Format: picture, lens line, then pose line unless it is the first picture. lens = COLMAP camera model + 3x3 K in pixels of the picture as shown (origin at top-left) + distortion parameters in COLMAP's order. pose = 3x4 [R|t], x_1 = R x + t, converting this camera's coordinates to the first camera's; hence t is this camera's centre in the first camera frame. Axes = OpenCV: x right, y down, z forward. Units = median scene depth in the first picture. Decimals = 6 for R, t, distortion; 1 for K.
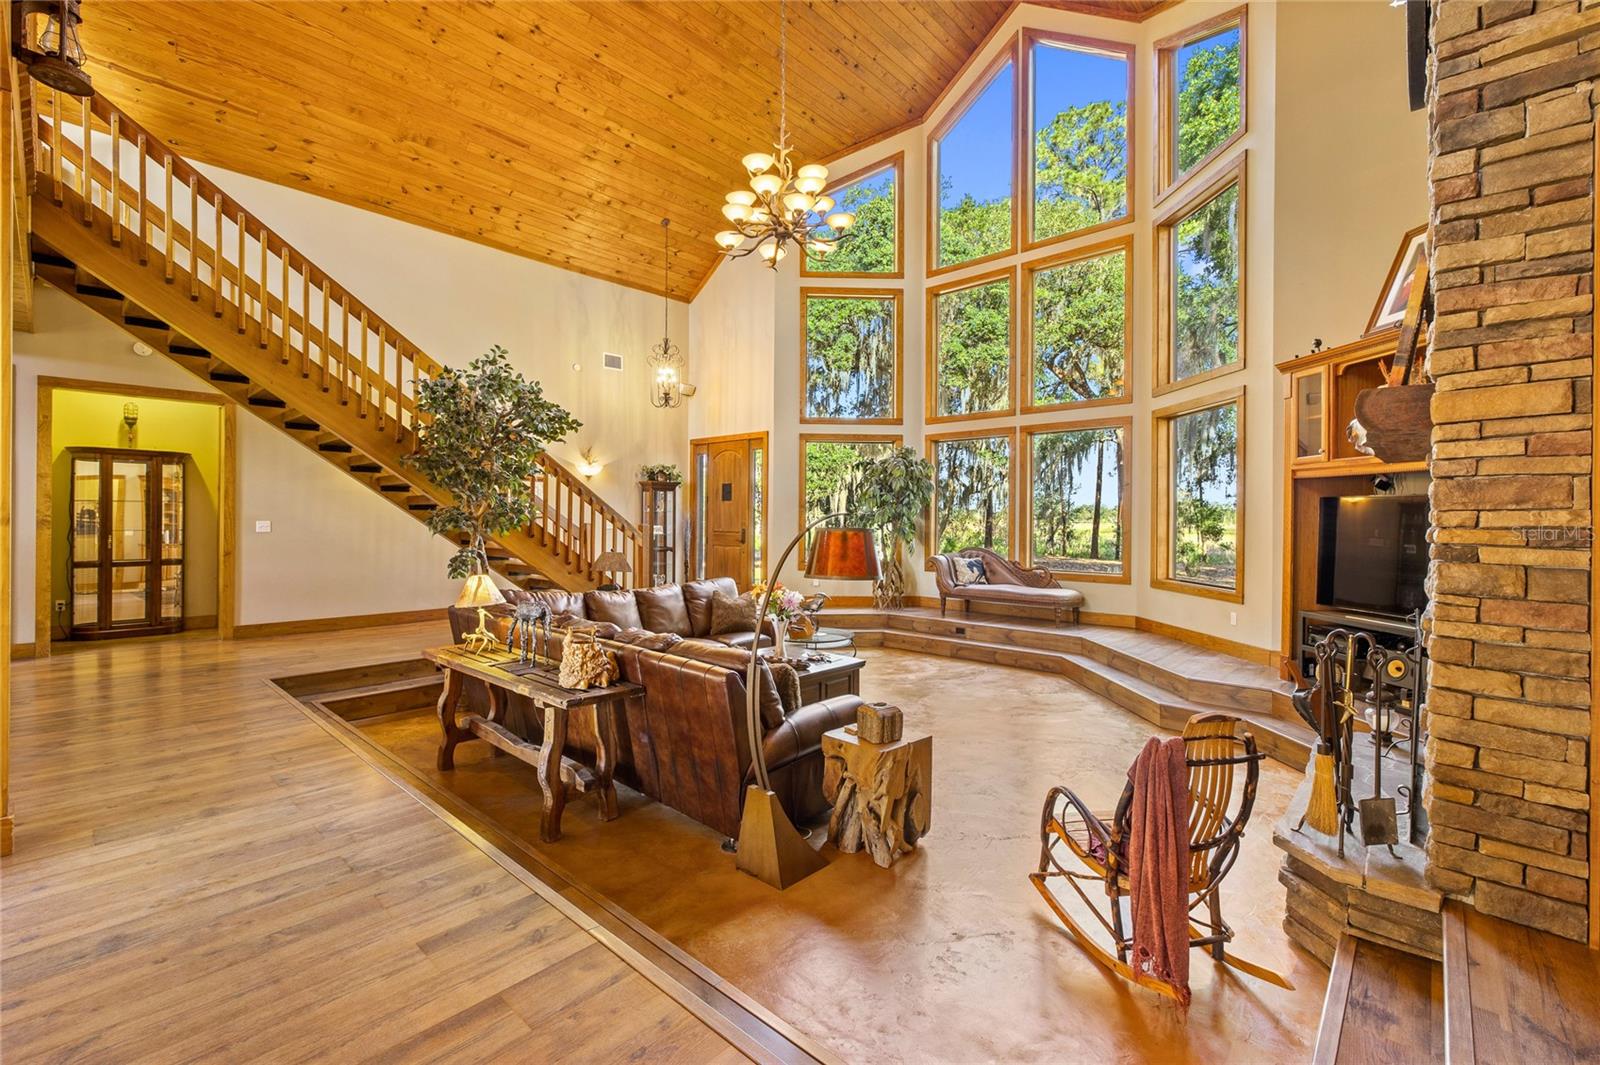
lens RADIAL K [[690.7, 0, 796.1], [0, 690.7, 521.3], [0, 0, 1]] dist [0.000758, -0.000532]
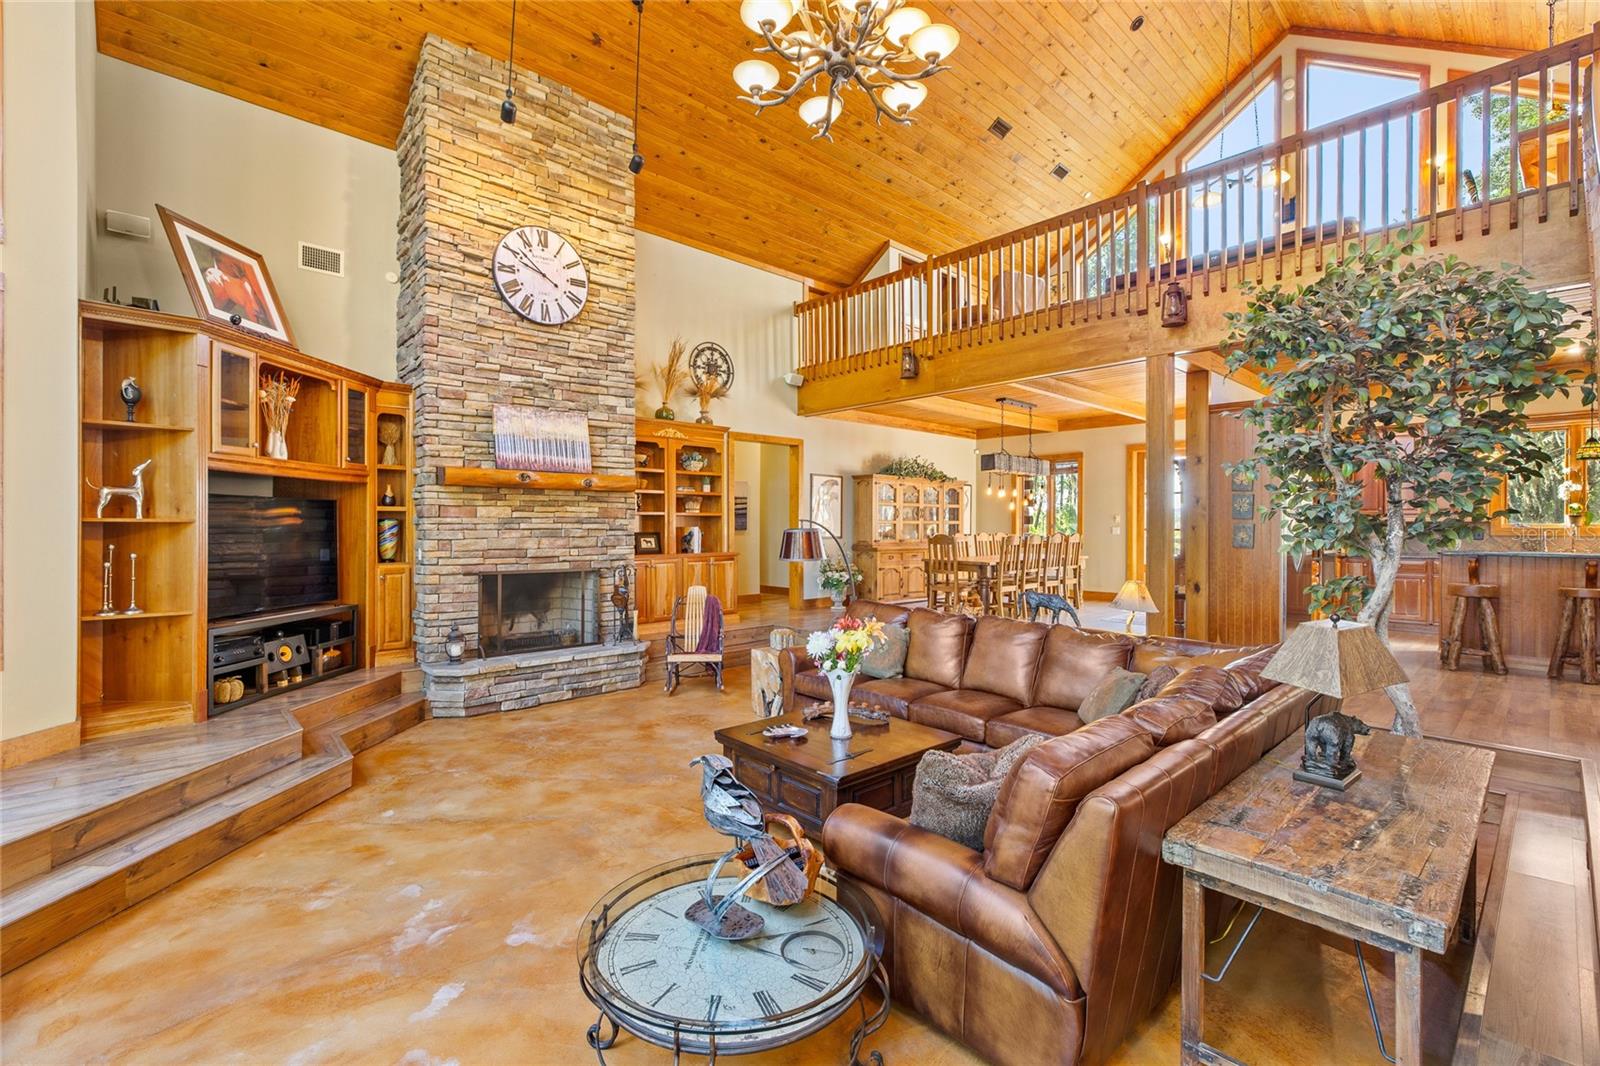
lens RADIAL K [[693.4, 0, 798.6], [0, 693.4, 523.2], [0, 0, 1]] dist [0.002142, 0.000226]
pose [[-0.996691, -0.006435, 0.081029, -0.020894], [-0.006300, 0.999978, 0.001927, -0.002288], [-0.081040, 0.001410, -0.996710, 1.014089]]
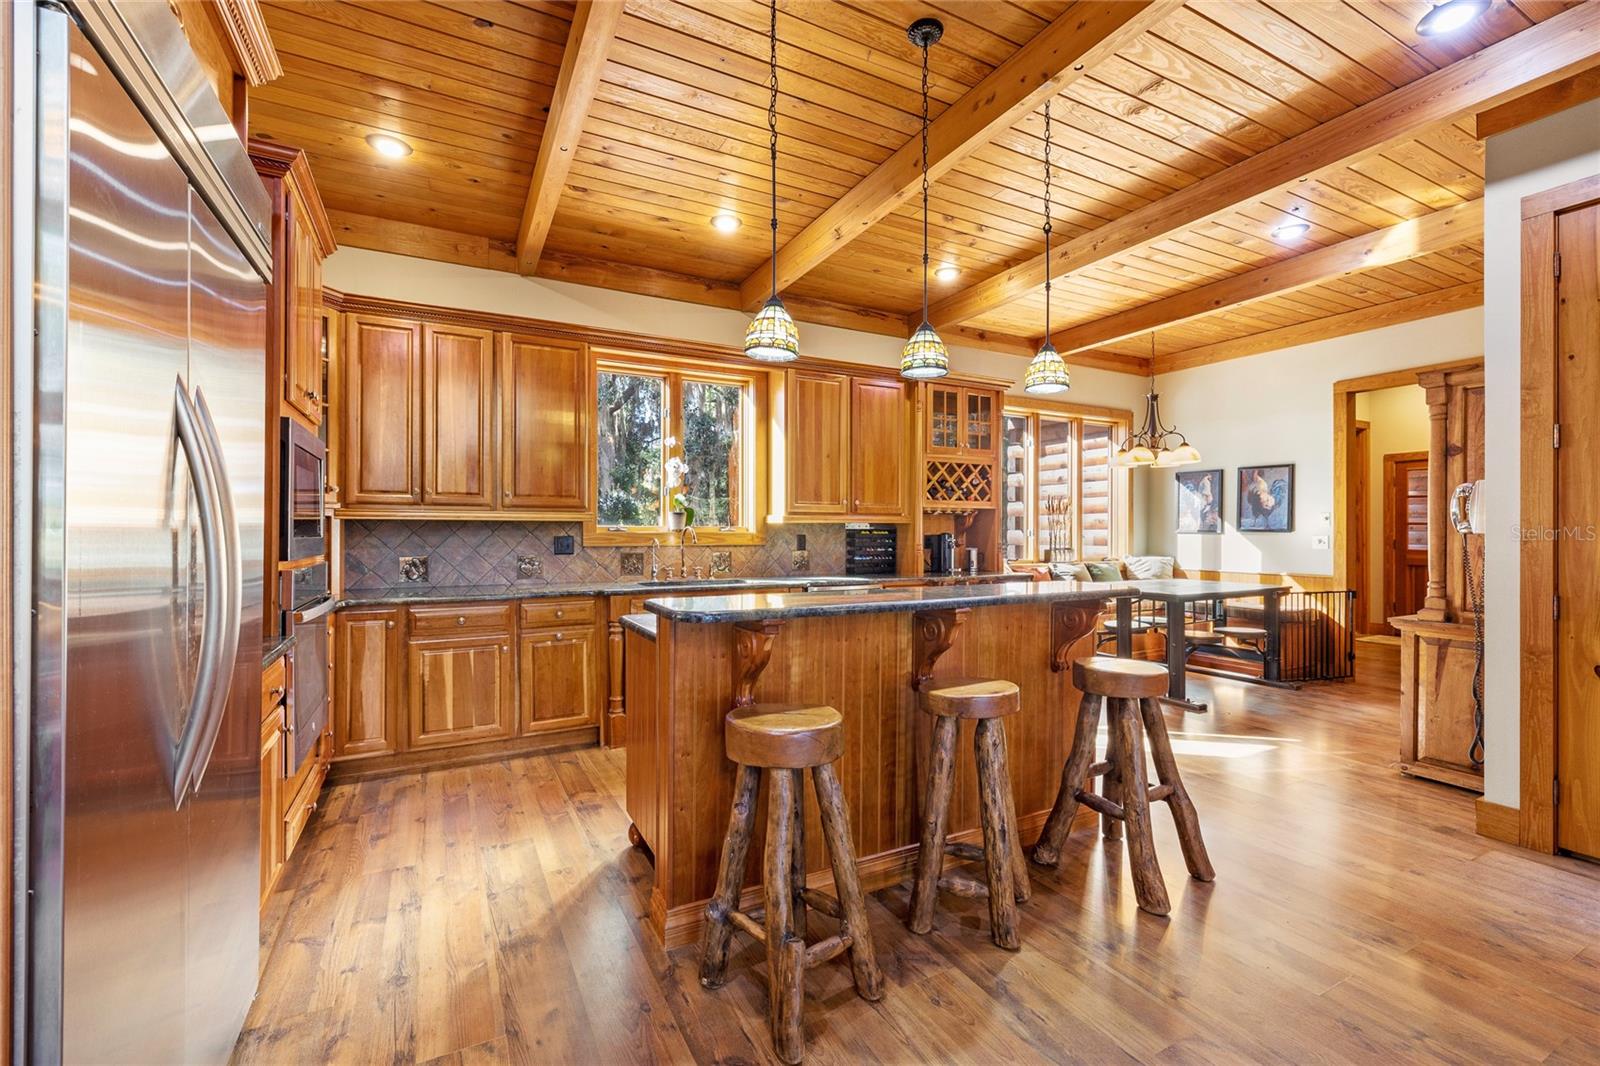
lens RADIAL K [[673.4, 0, 795.9], [0, 673.4, 536.8], [0, 0, 1]] dist [-0.001637, 0.000080]
pose [[-0.330728, 0.003157, -0.943721, -0.418344], [-0.004548, 0.999977, 0.004940, -0.000584], [0.943715, 0.005926, -0.330706, 0.371278]]
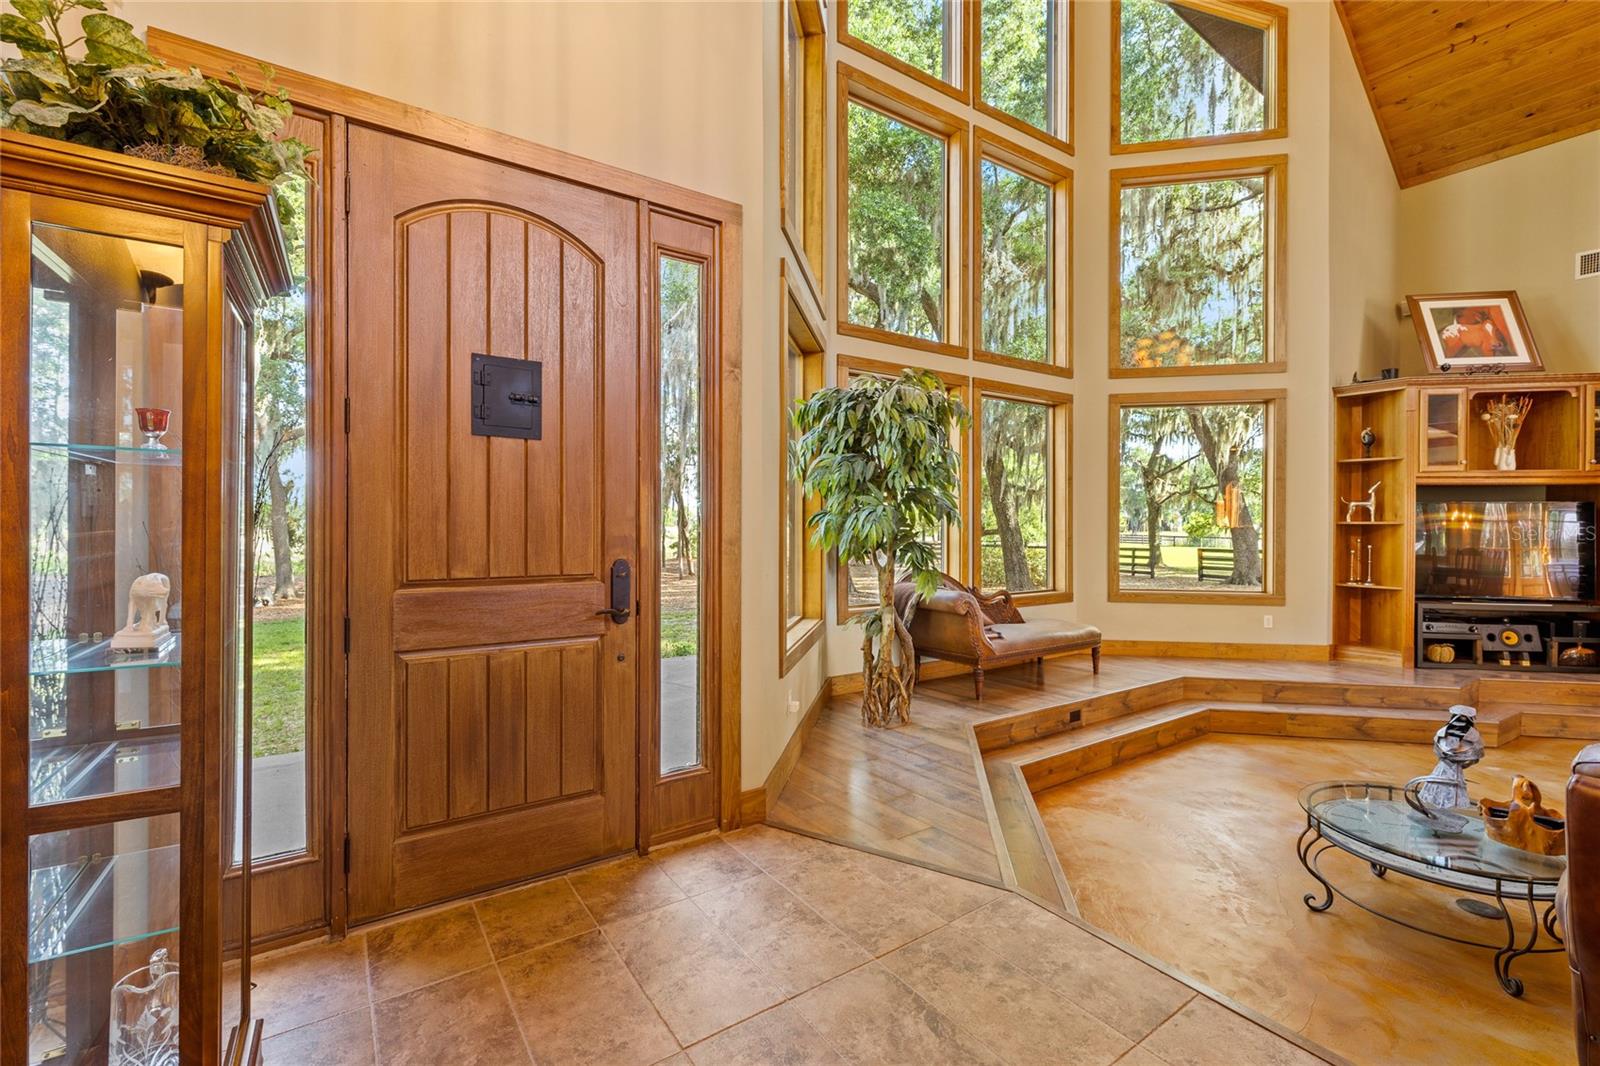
lens RADIAL K [[697.2, 0, 793.9], [0, 697.2, 529.9], [0, 0, 1]] dist [0.001704, 0.000323]
pose [[0.226028, -0.009637, 0.974073, -0.341883], [0.002646, 0.999953, 0.009279, -0.001586], [-0.974117, 0.000480, 0.226043, 0.991452]]
